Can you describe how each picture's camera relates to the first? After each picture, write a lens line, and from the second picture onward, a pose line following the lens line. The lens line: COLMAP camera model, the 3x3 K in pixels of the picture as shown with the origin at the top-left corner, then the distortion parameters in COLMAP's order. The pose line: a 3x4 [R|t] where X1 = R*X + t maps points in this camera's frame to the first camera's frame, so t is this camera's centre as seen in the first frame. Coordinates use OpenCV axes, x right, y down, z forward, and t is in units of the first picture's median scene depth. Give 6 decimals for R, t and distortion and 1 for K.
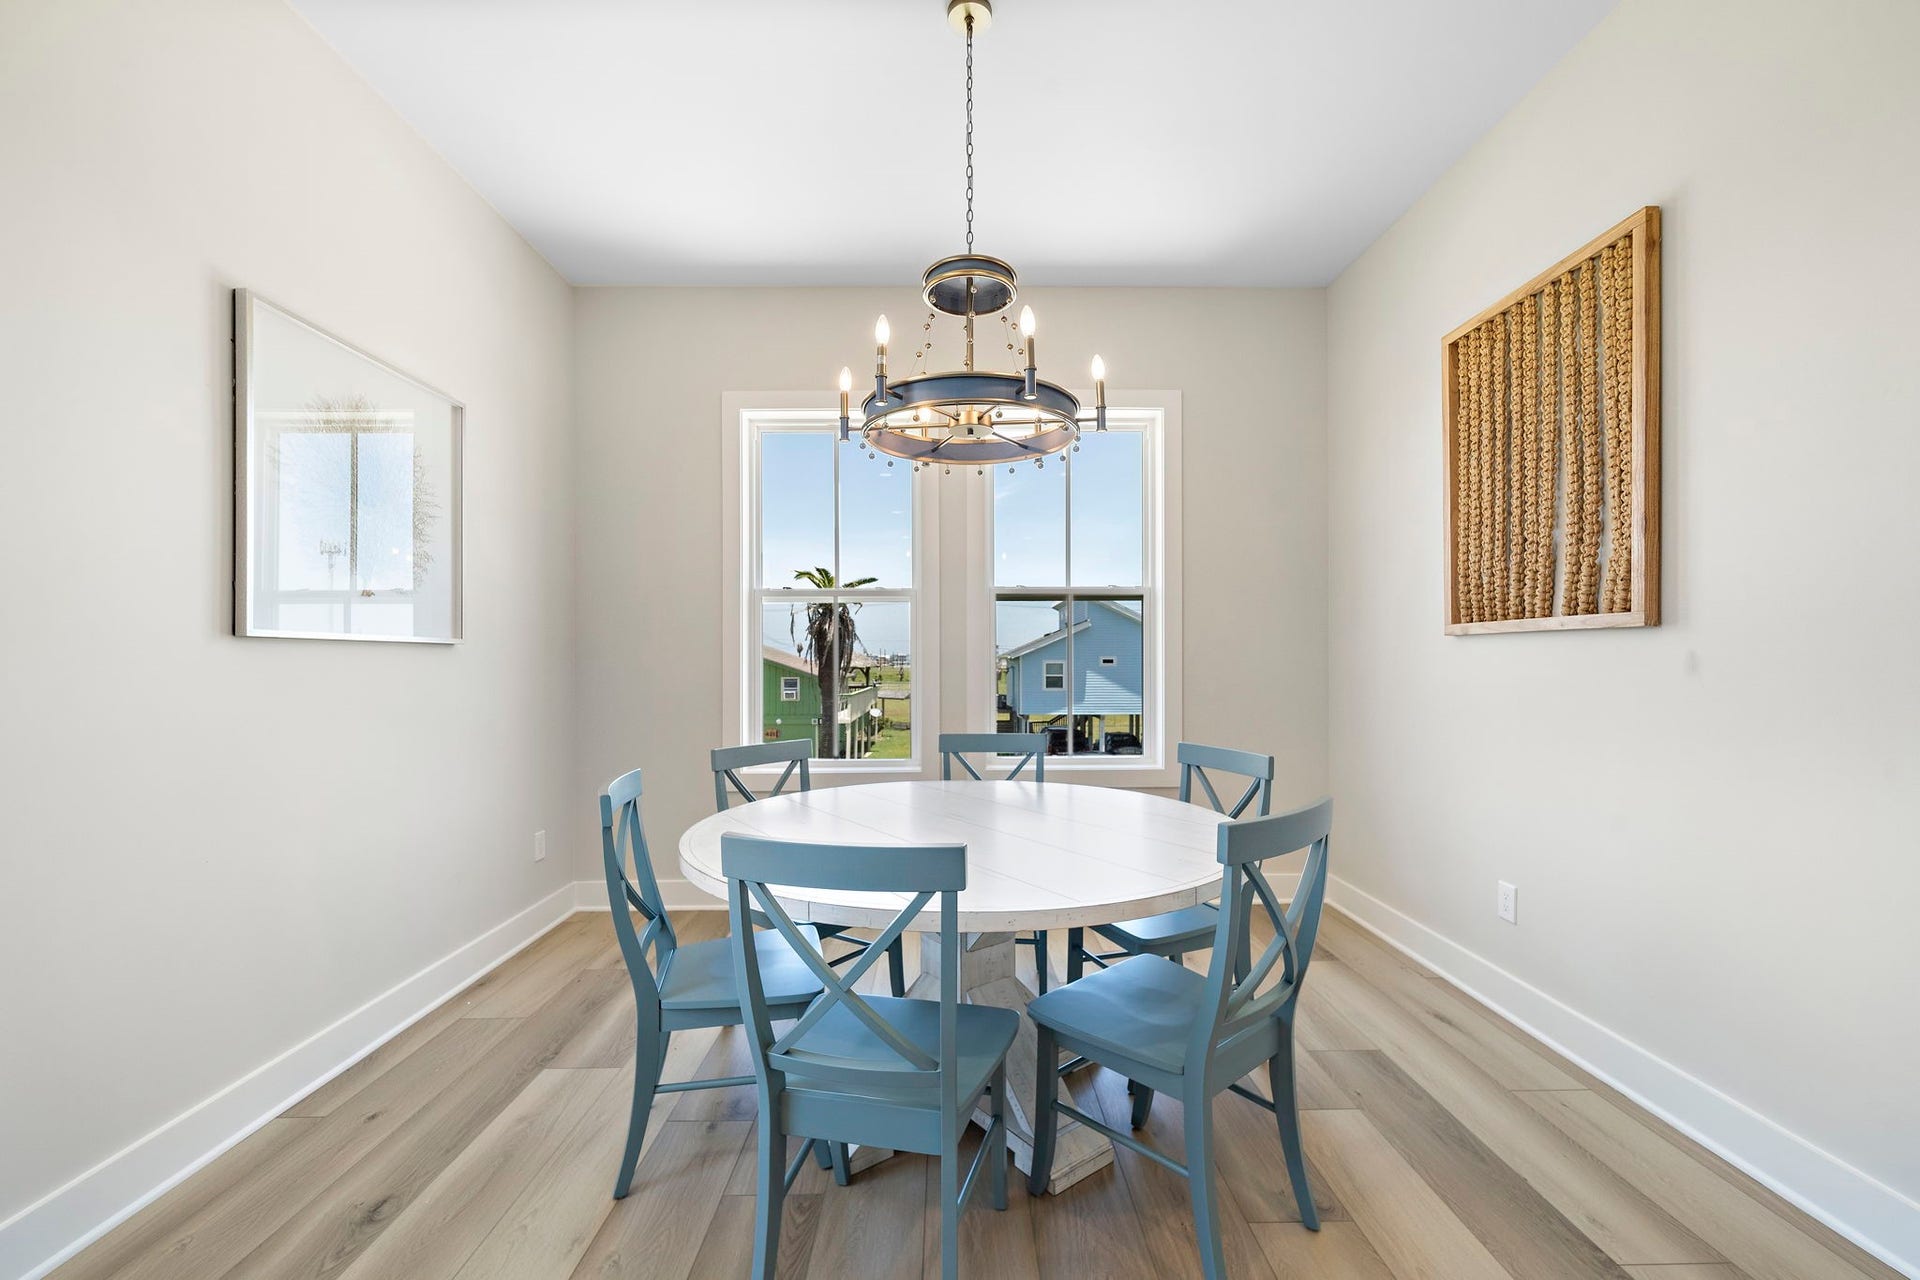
lens RADIAL K [[756.5, 0, 964.0], [0, 756.5, 654.6], [0, 0, 1]] dist [0.027407, 0.000045]
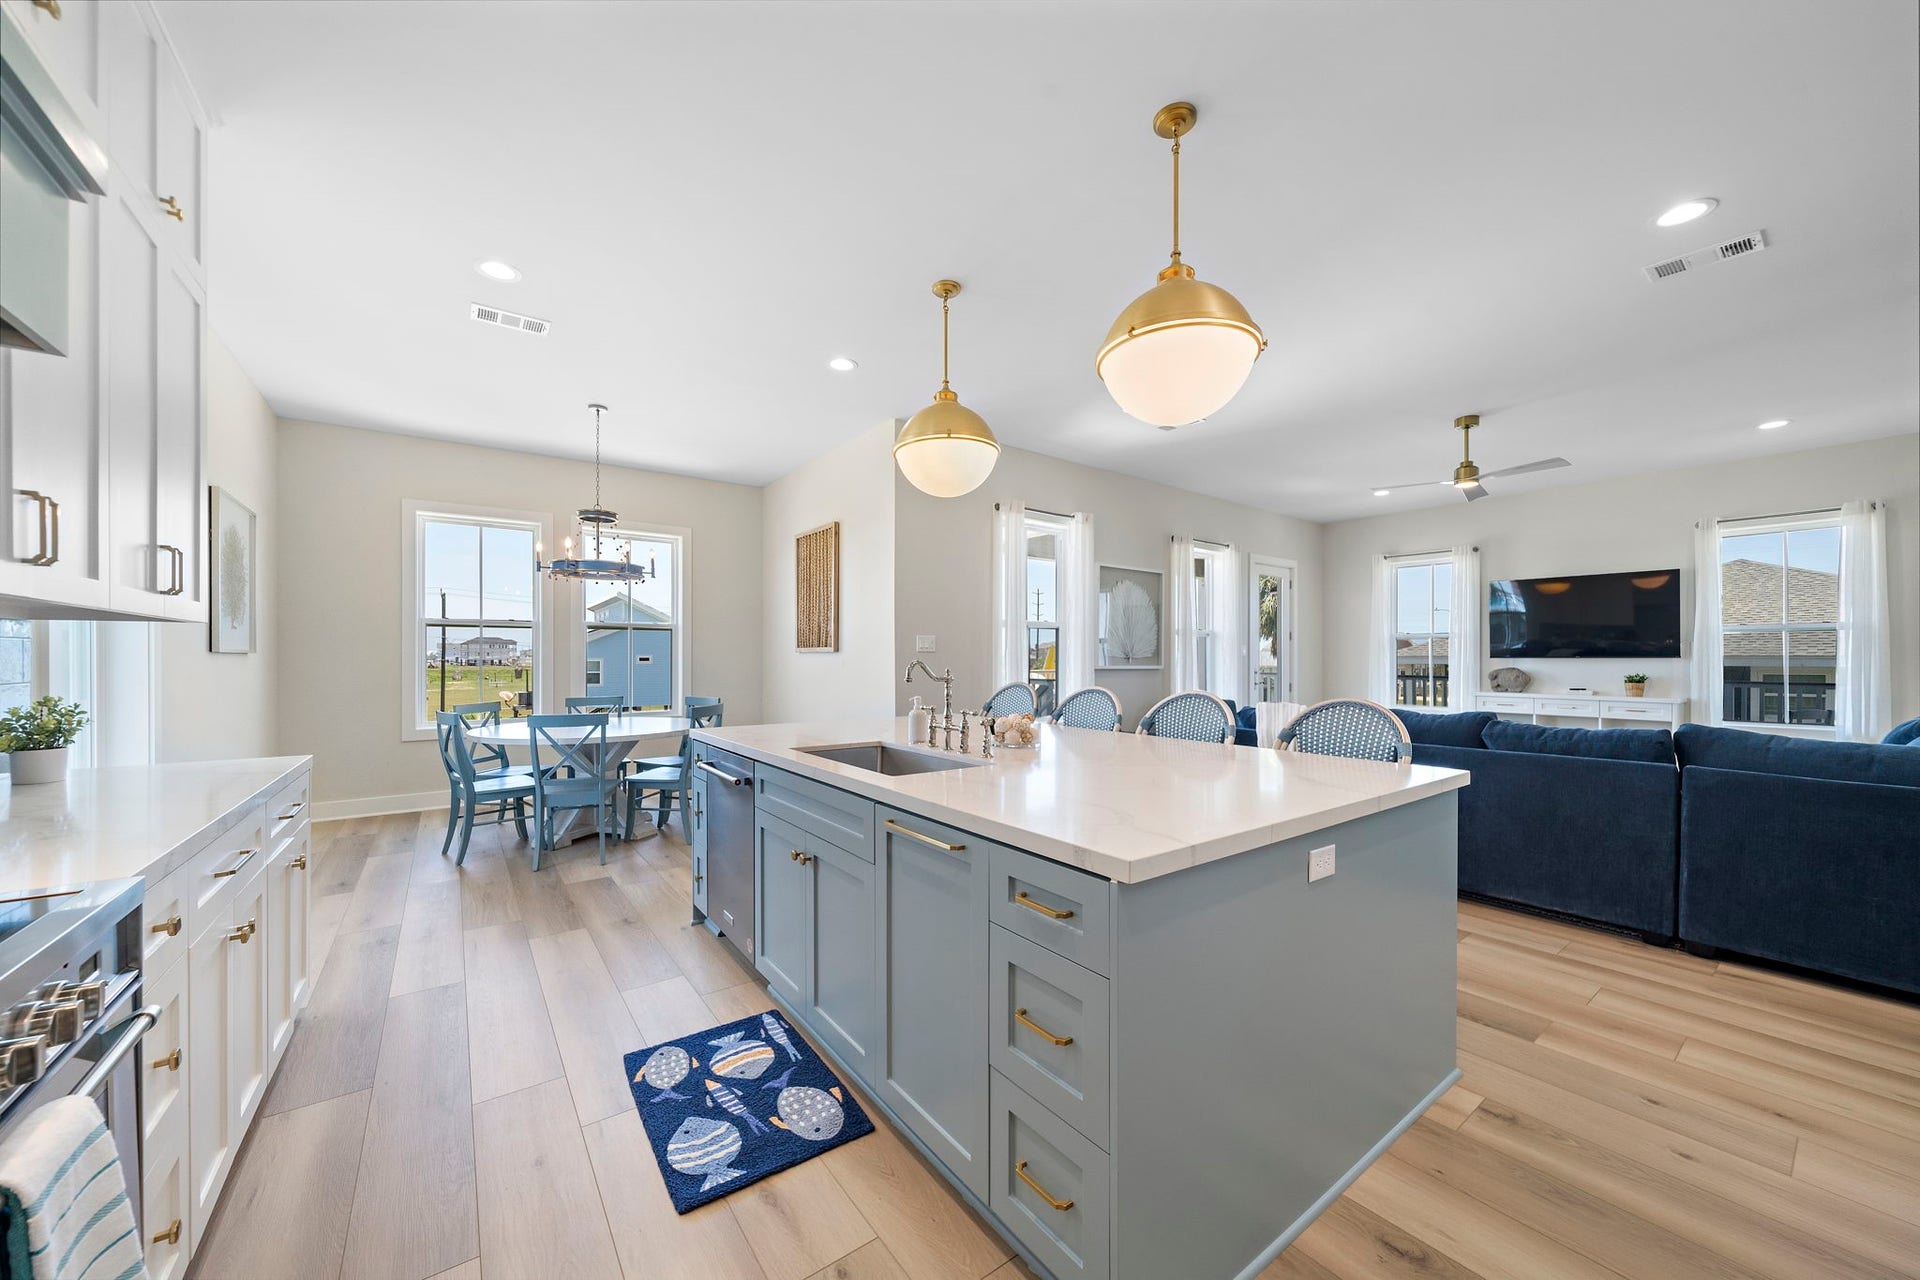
lens RADIAL K [[683.2, 0, 970.3], [0, 683.2, 659.8], [0, 0, 1]] dist [-0.002054, -0.000113]
pose [[0.807298, 0.001207, 0.590143, -0.326463], [-0.007544, 0.999937, 0.008276, -0.030110], [-0.590096, -0.011133, 0.807256, -1.567718]]
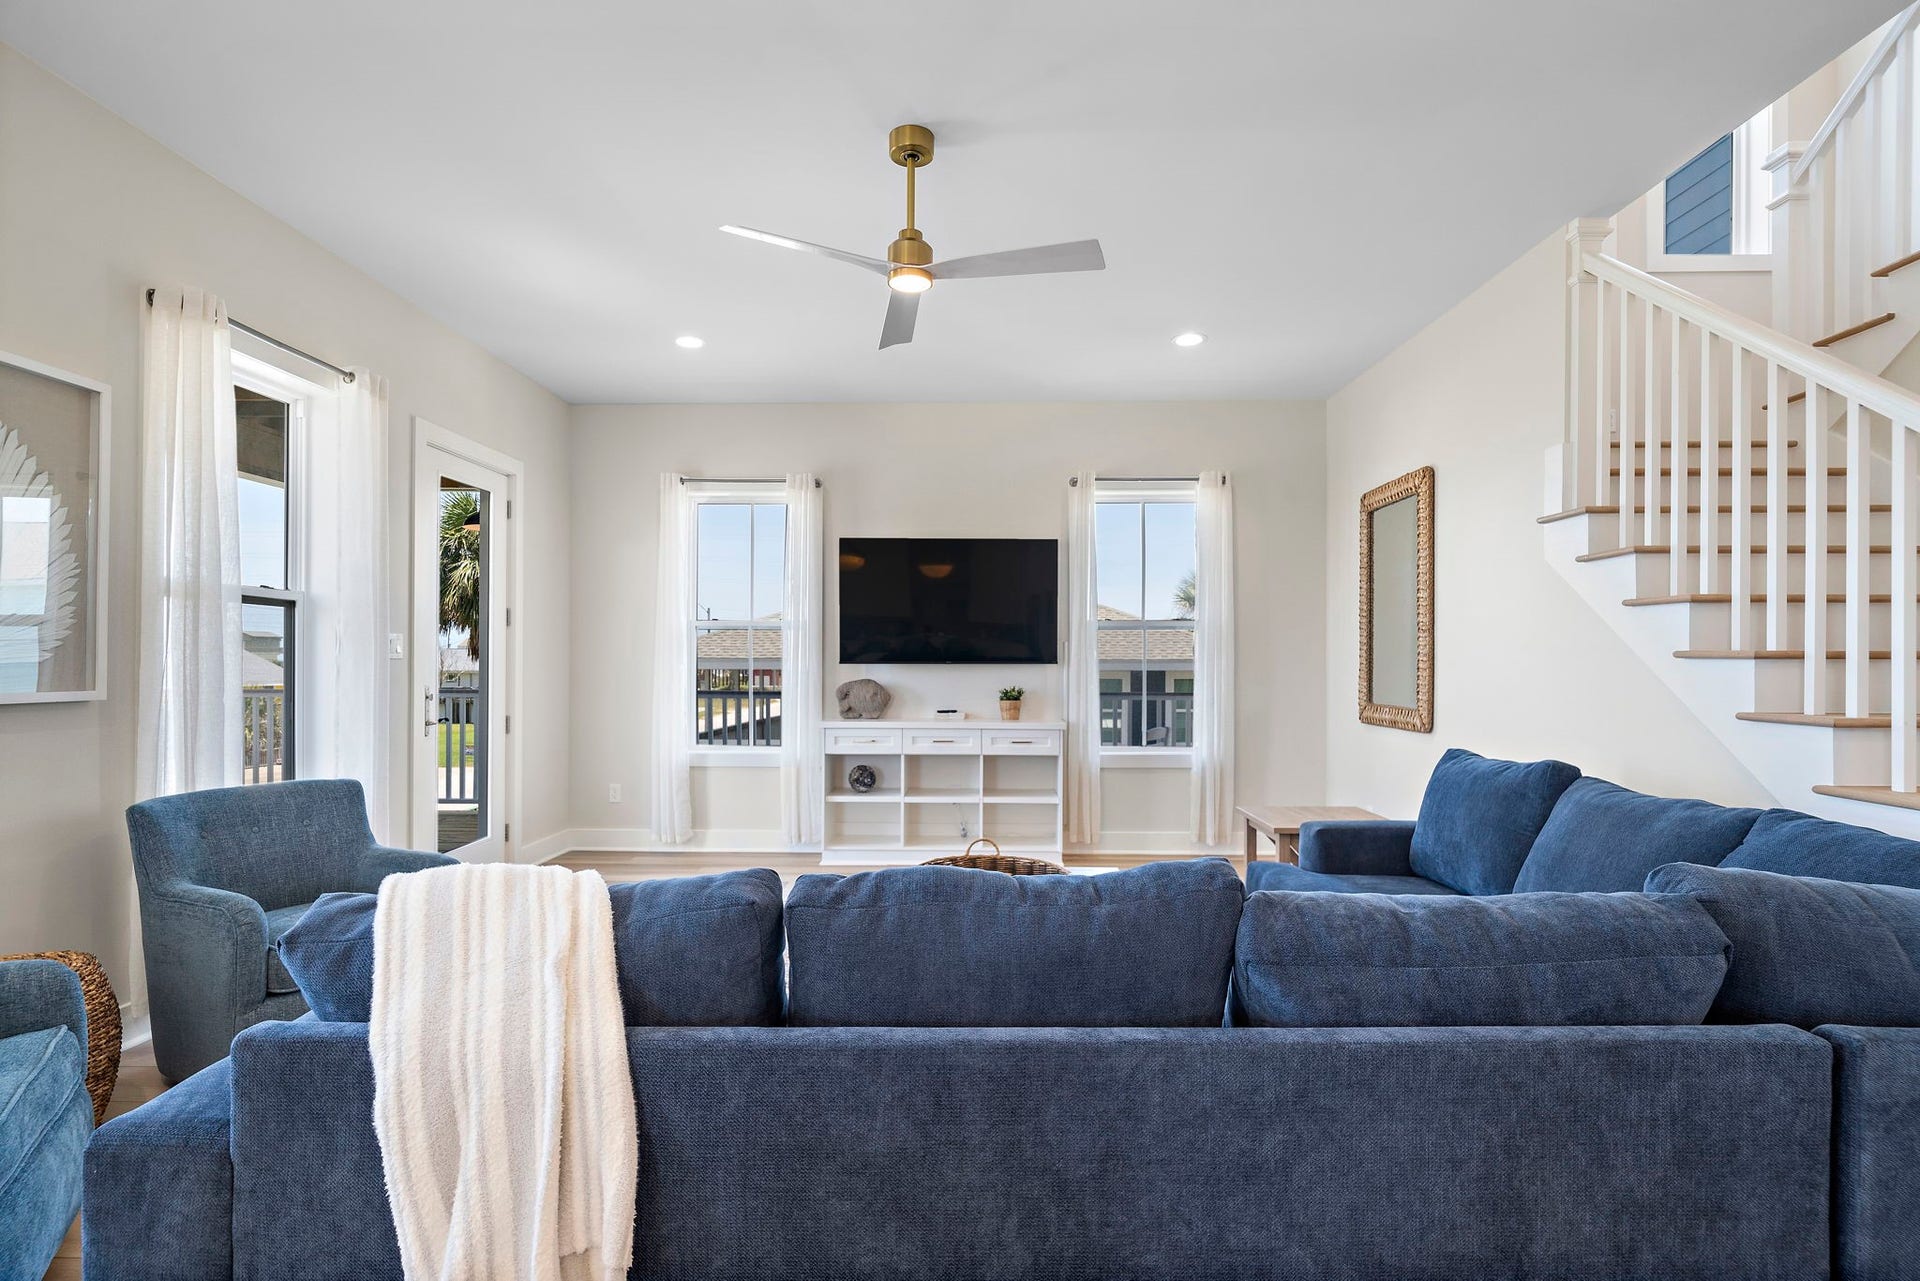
lens RADIAL K [[933.2, 0, 956.4], [0, 933.2, 650.9], [0, 0, 1]] dist [0.000275, 0.000188]
pose [[0.043927, 0.013643, 0.998942, 1.030151], [-0.011314, 0.999849, -0.013158, -0.036172], [-0.998971, -0.010724, 0.044074, -0.795121]]
